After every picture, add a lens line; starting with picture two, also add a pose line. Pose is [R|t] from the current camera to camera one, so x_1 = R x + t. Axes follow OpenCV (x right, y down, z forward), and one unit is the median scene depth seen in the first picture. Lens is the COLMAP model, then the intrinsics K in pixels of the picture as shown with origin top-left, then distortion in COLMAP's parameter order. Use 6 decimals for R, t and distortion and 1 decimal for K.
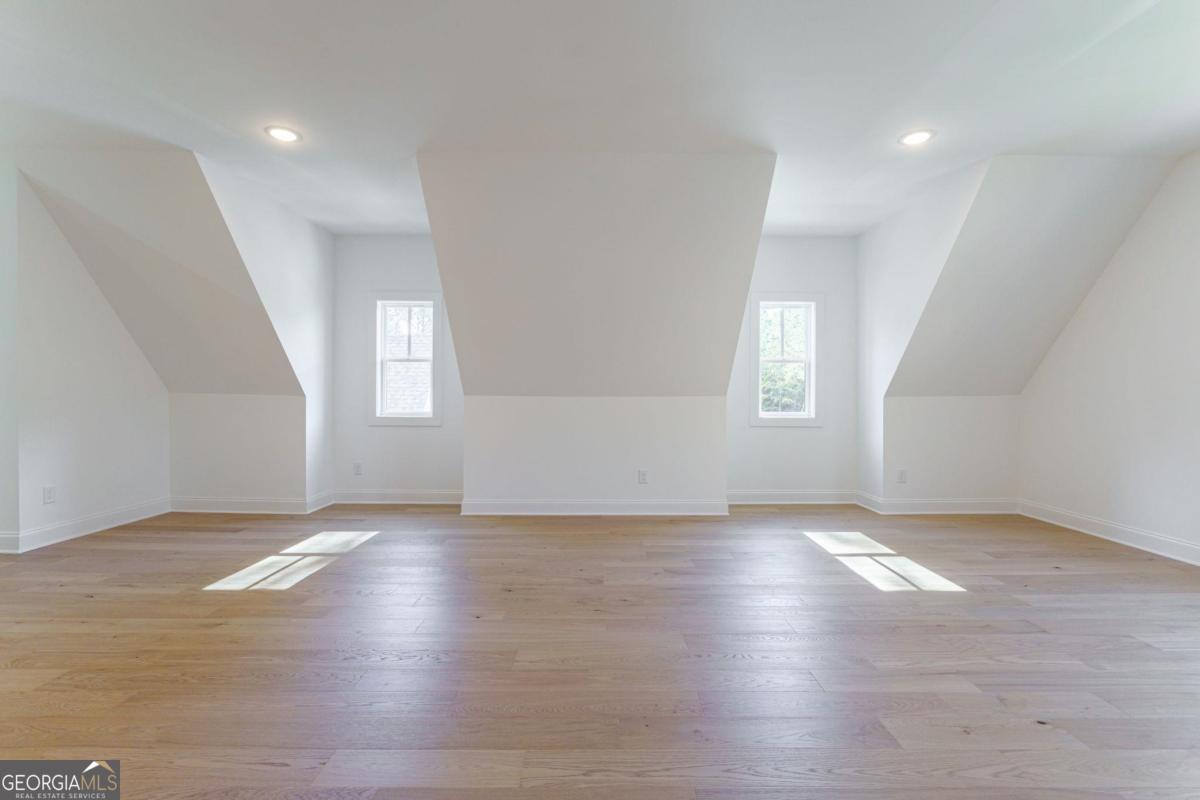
lens RADIAL K [[546.2, 0, 600.2], [0, 546.2, 398.2], [0, 0, 1]] dist [0.001267, 0.000246]
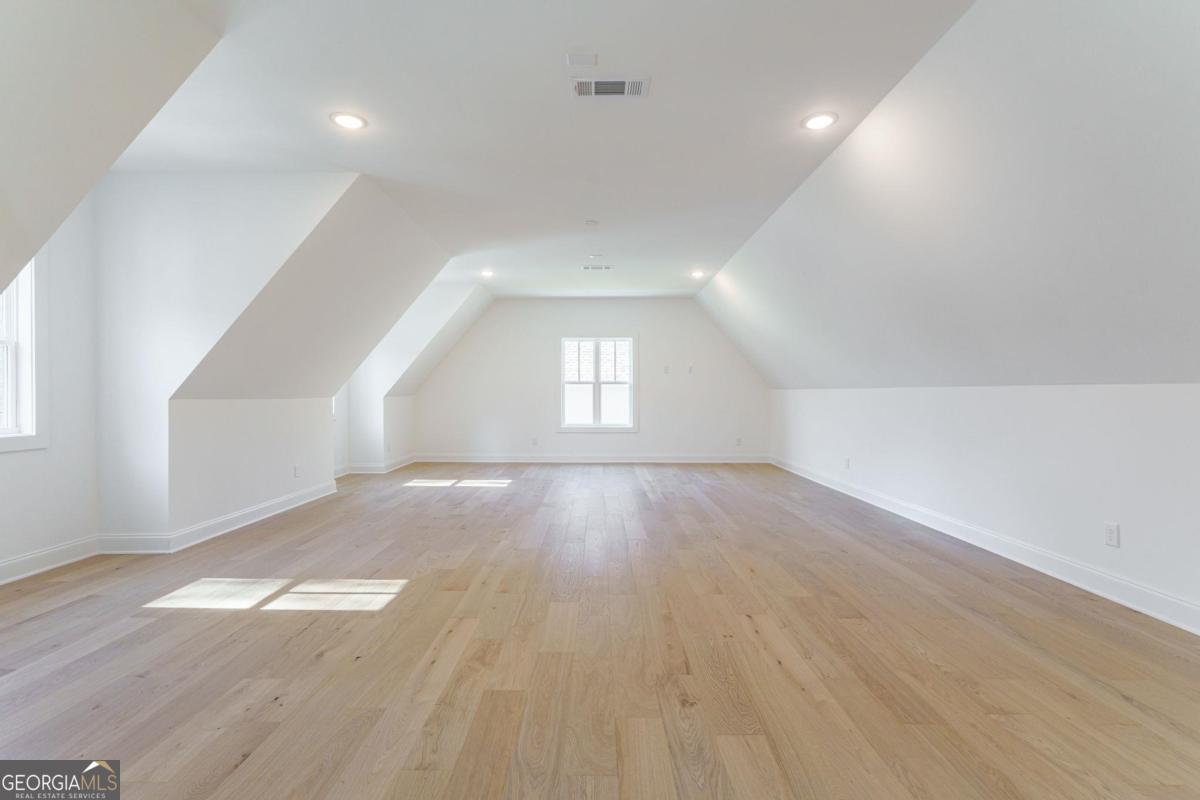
lens RADIAL K [[546.2, 0, 600.2], [0, 546.2, 398.2], [0, 0, 1]] dist [0.001267, 0.000246]
pose [[-0.007838, -0.007163, 0.999944, -1.599399], [0.006701, 0.999952, 0.007216, -0.011753], [-0.999947, 0.006757, -0.007789, 0.612279]]
